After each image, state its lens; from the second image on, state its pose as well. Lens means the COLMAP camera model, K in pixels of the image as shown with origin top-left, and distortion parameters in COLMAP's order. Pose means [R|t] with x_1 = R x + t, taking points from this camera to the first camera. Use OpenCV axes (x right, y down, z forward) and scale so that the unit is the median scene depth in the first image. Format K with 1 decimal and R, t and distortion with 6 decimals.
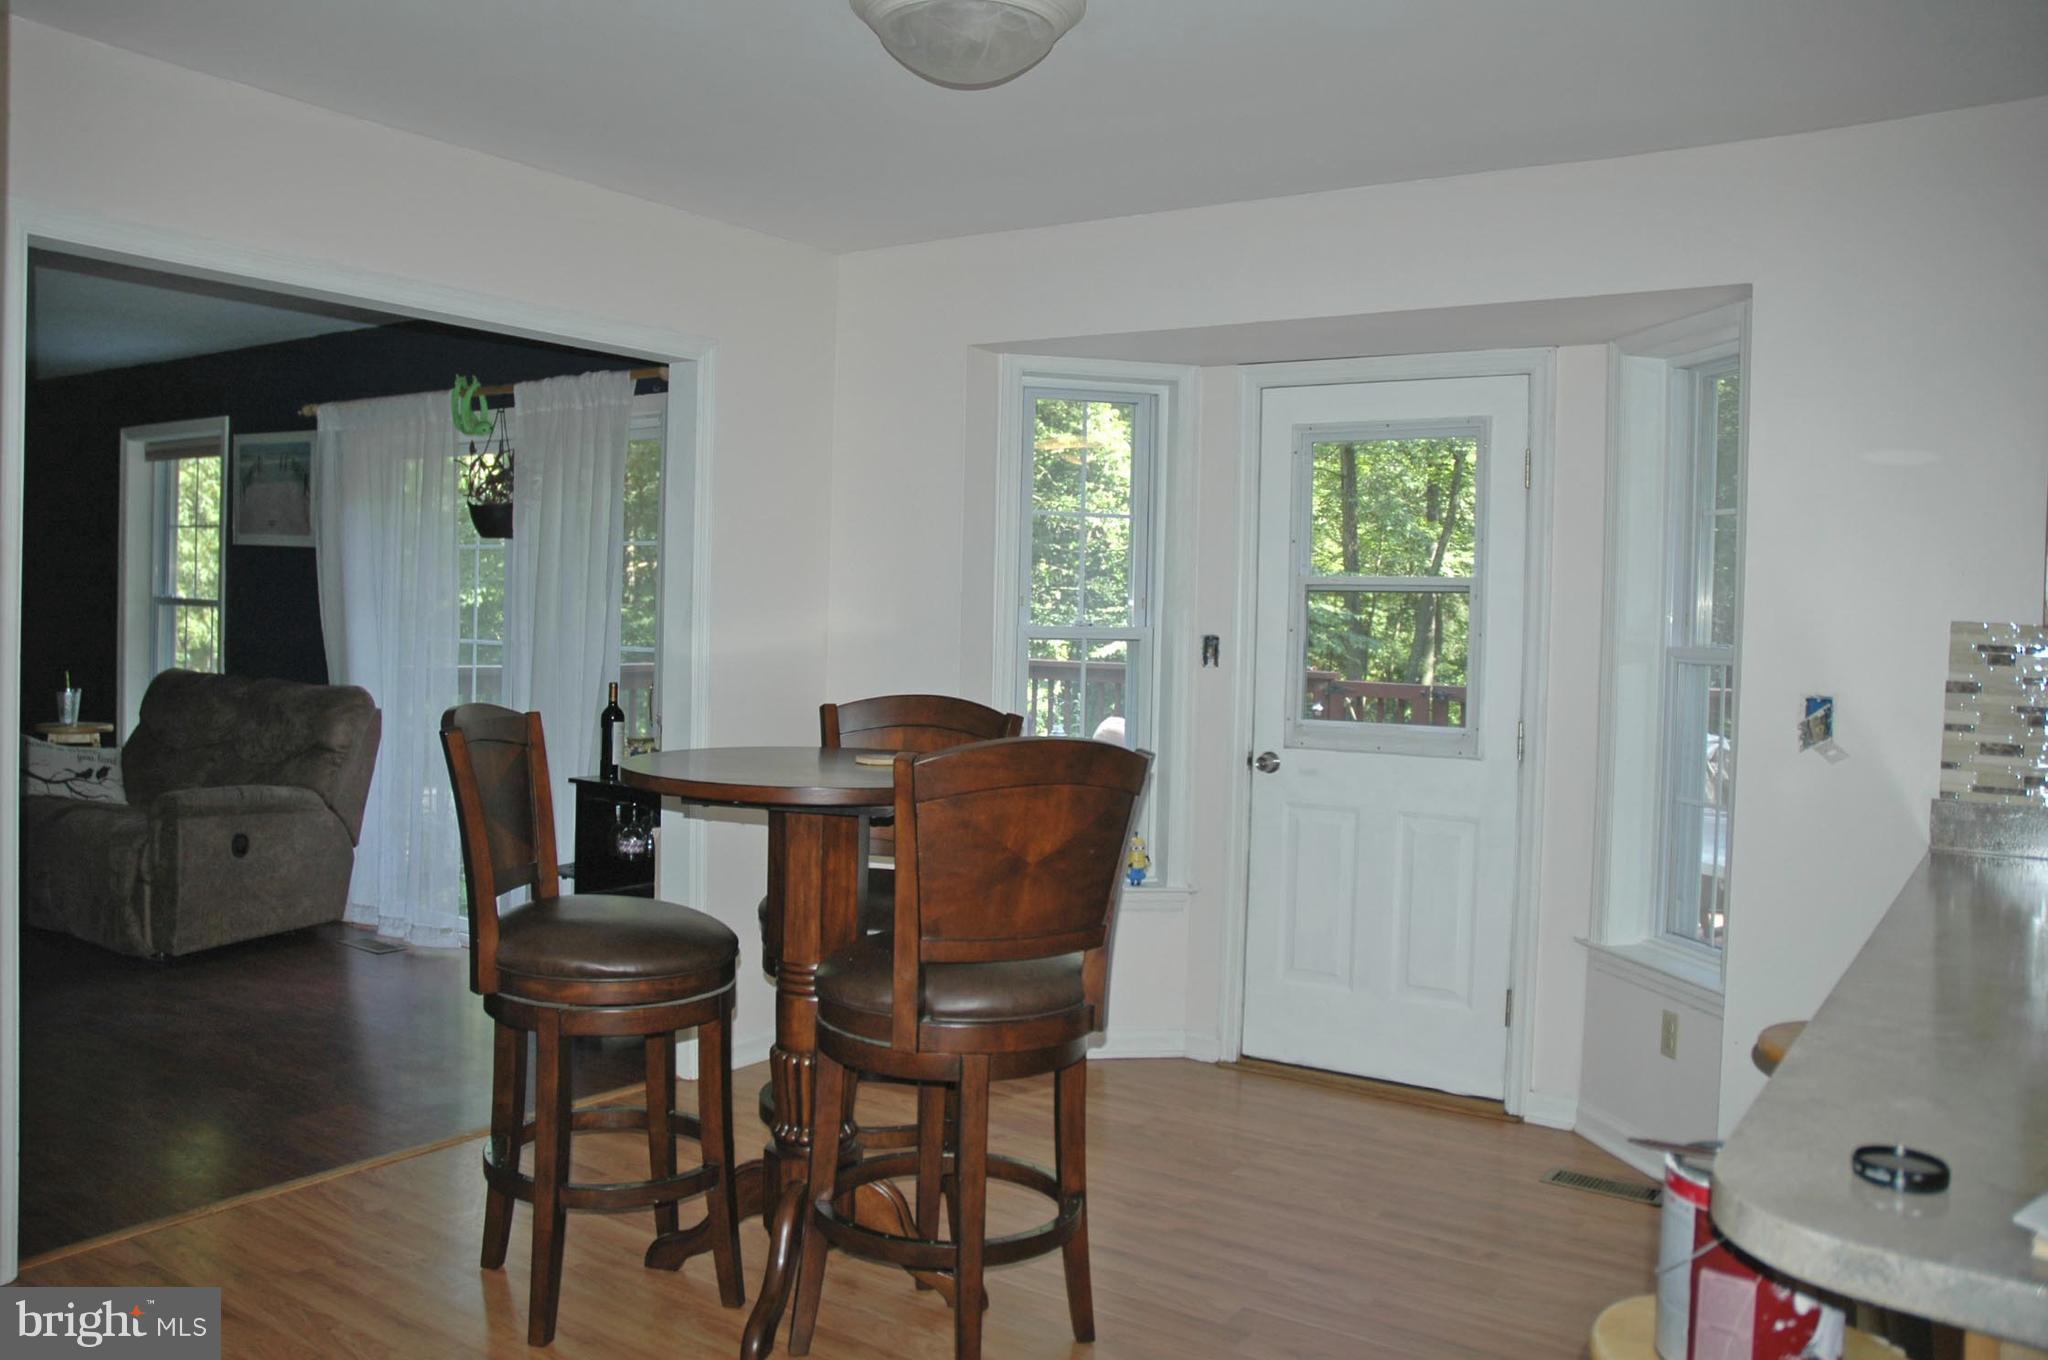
lens RADIAL K [[1537.9, 0, 1053.7], [0, 1537.9, 676.7], [0, 0, 1]] dist [-0.161257, 0.088470]
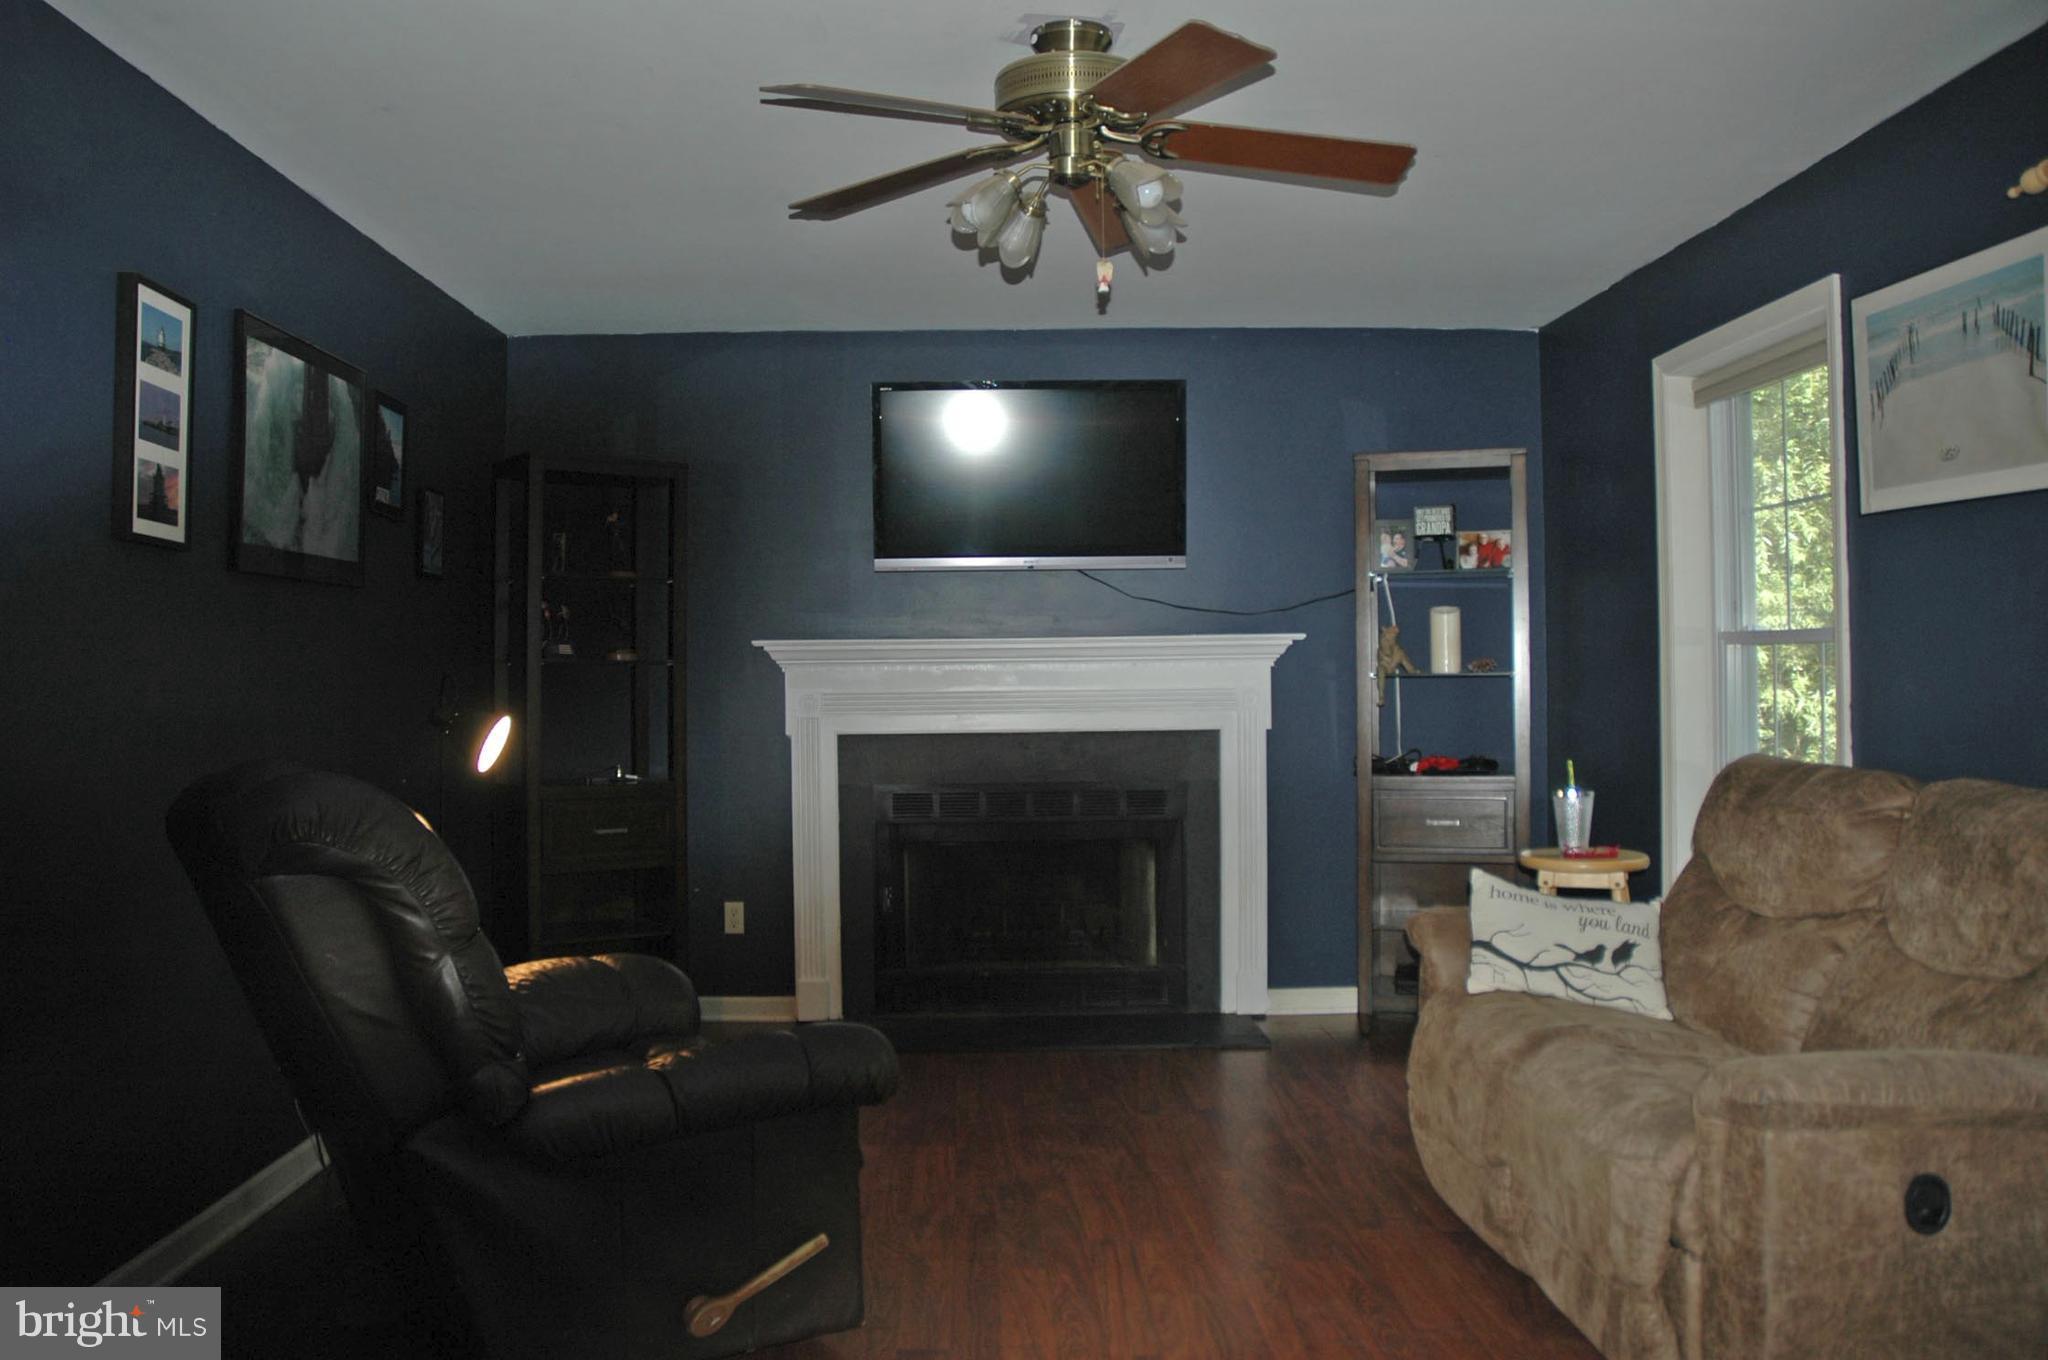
lens RADIAL K [[1602.5, 0, 982.1], [0, 1602.5, 634.4], [0, 0, 1]] dist [-0.168444, 0.164039]
pose [[0.538813, -0.055514, -0.840594, -0.289724], [-0.011107, 0.997272, -0.072981, -0.005436], [0.842352, 0.048659, 0.536727, 0.482987]]
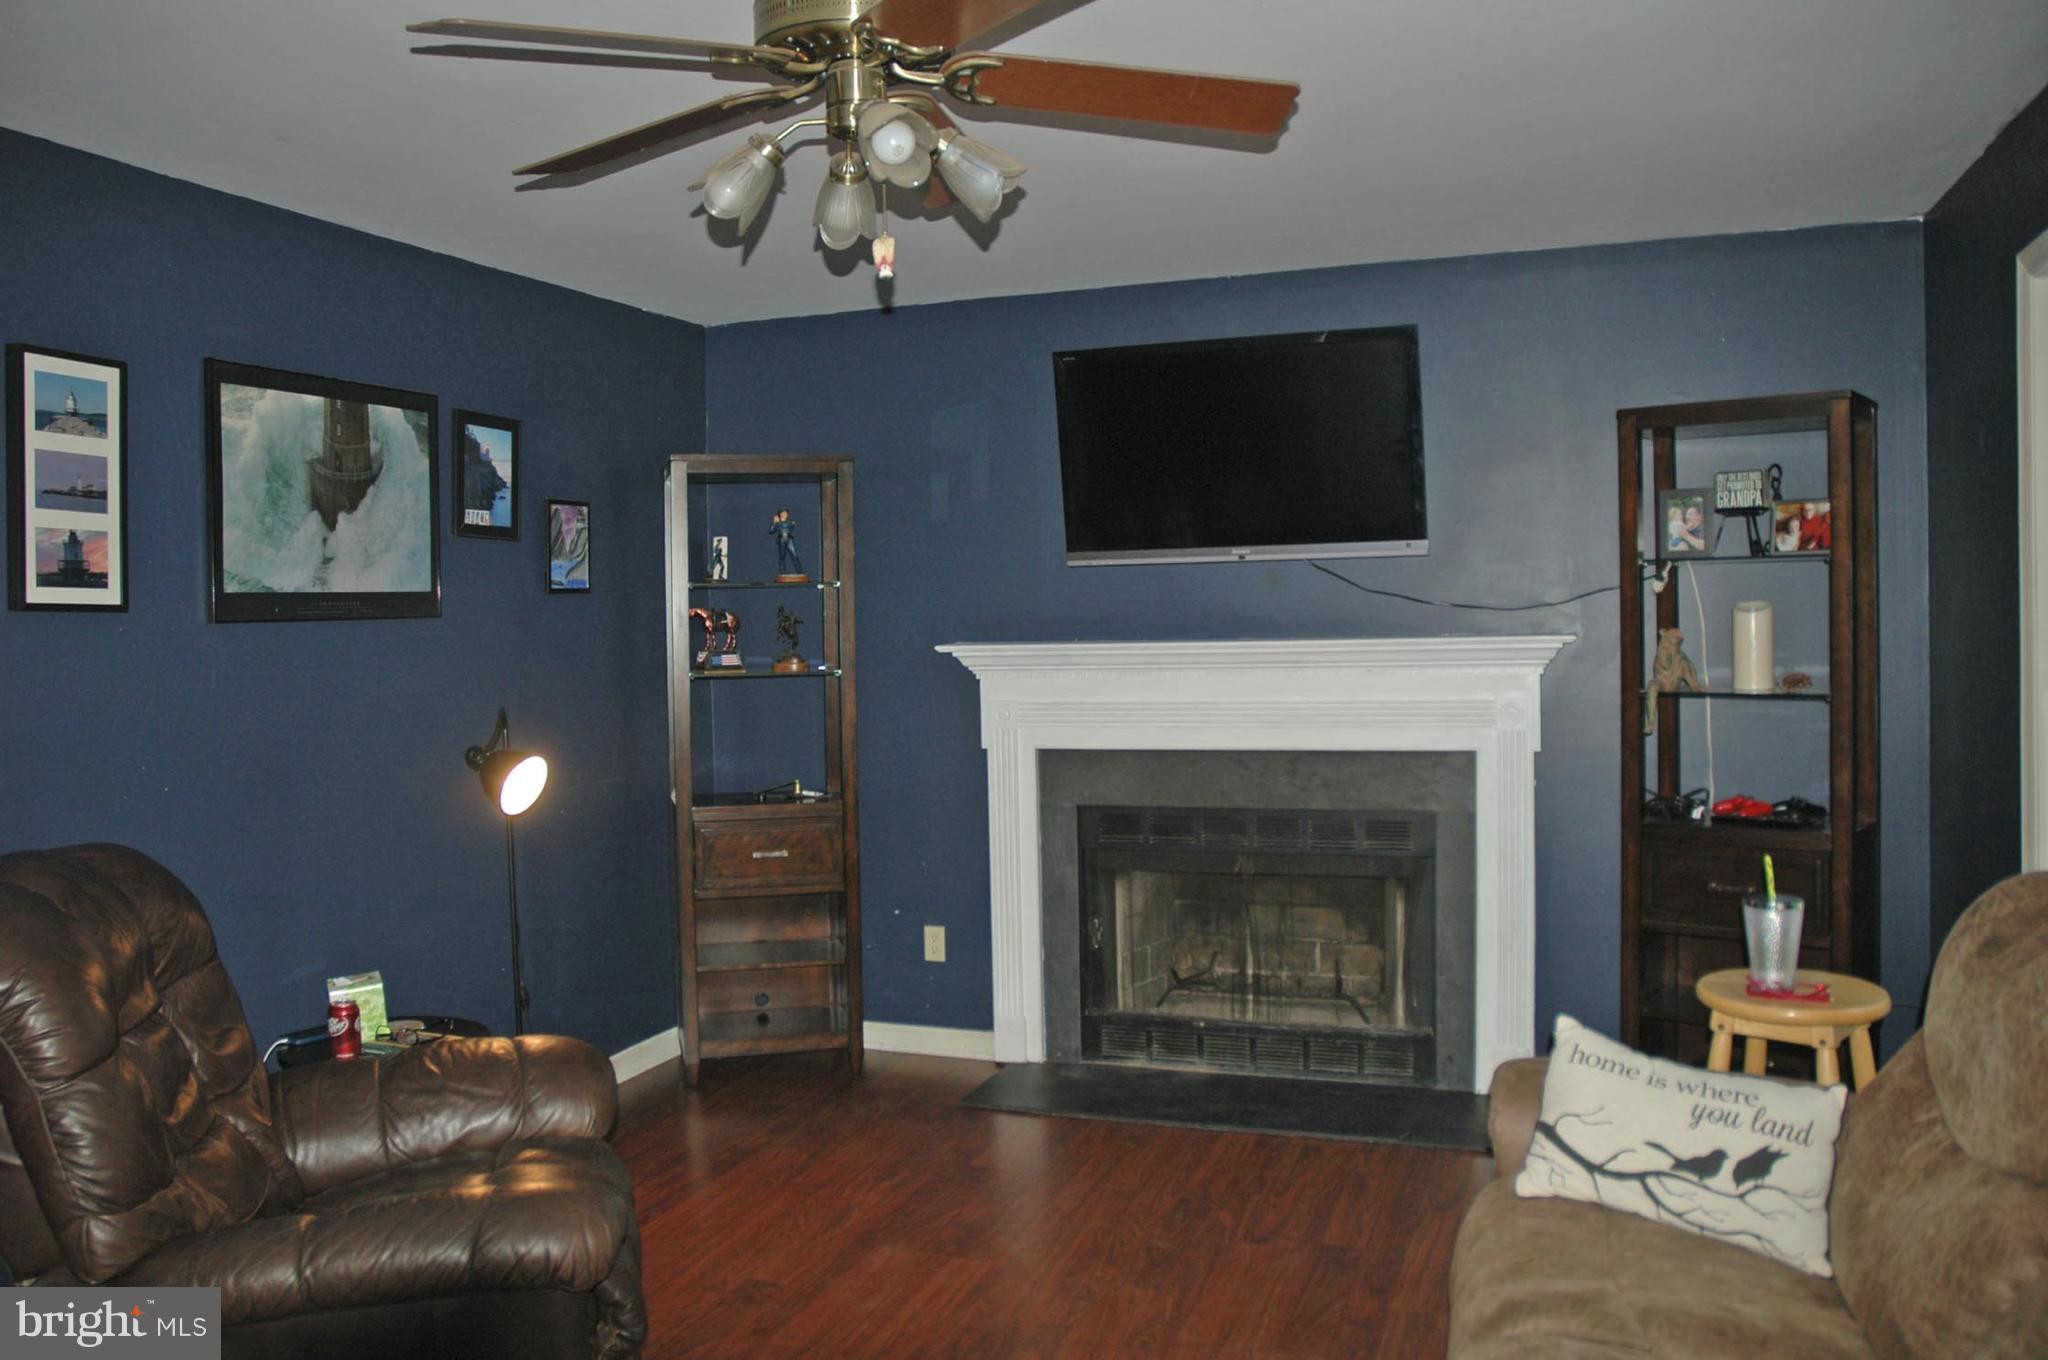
lens RADIAL K [[1602.5, 0, 982.1], [0, 1602.5, 634.4], [0, 0, 1]] dist [-0.168444, 0.164039]
pose [[0.189134, -0.018165, -0.981783, -0.304449], [-0.015365, 0.999652, -0.021456, -0.053569], [0.981831, 0.019143, 0.188789, 0.719054]]
